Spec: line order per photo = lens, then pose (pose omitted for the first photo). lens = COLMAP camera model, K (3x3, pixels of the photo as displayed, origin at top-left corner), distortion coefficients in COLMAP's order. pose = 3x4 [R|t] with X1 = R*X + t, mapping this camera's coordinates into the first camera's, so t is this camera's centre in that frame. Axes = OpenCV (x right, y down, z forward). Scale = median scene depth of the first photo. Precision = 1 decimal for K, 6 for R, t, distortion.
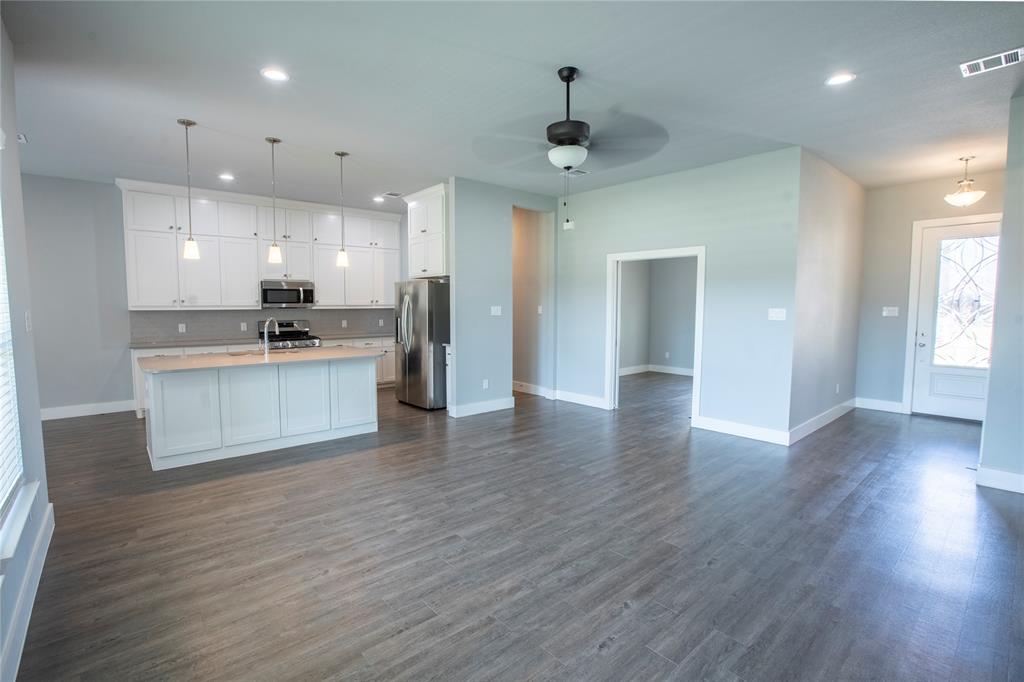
lens RADIAL K [[473.0, 0, 505.9], [0, 473.0, 342.5], [0, 0, 1]] dist [-0.053088, 0.015578]
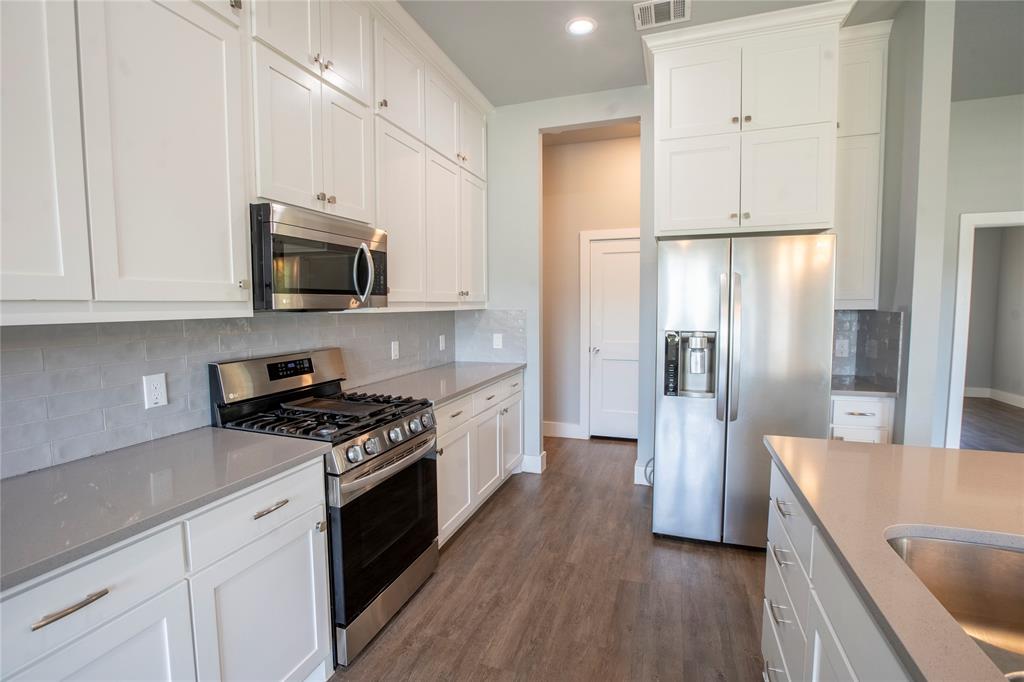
lens RADIAL K [[473.0, 0, 505.9], [0, 473.0, 342.5], [0, 0, 1]] dist [-0.053088, 0.015578]
pose [[0.868586, -0.048157, 0.493192, -0.601923], [0.051338, 0.998656, 0.007098, -0.059711], [-0.492871, 0.019155, 0.869891, 0.813385]]
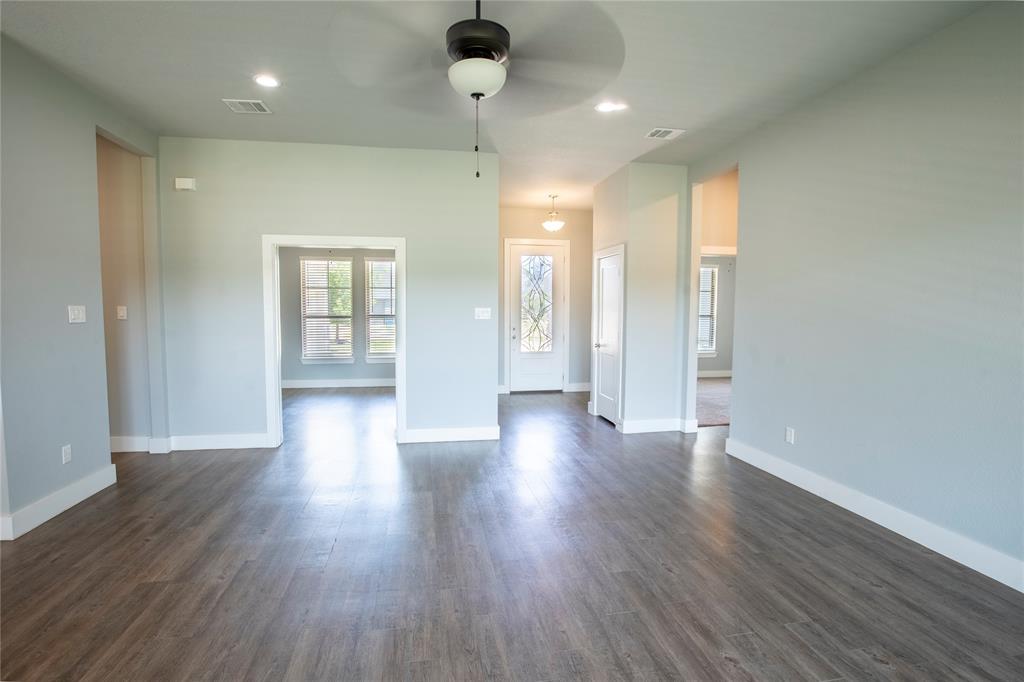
lens RADIAL K [[479.5, 0, 512.0], [0, 479.5, 341.0], [0, 0, 1]] dist [-0.043650, 0.000667]
pose [[0.513943, -0.055411, 0.856033, -0.225042], [0.065058, 0.997555, 0.025512, -0.018140], [-0.855354, 0.042581, 0.516291, 0.316499]]
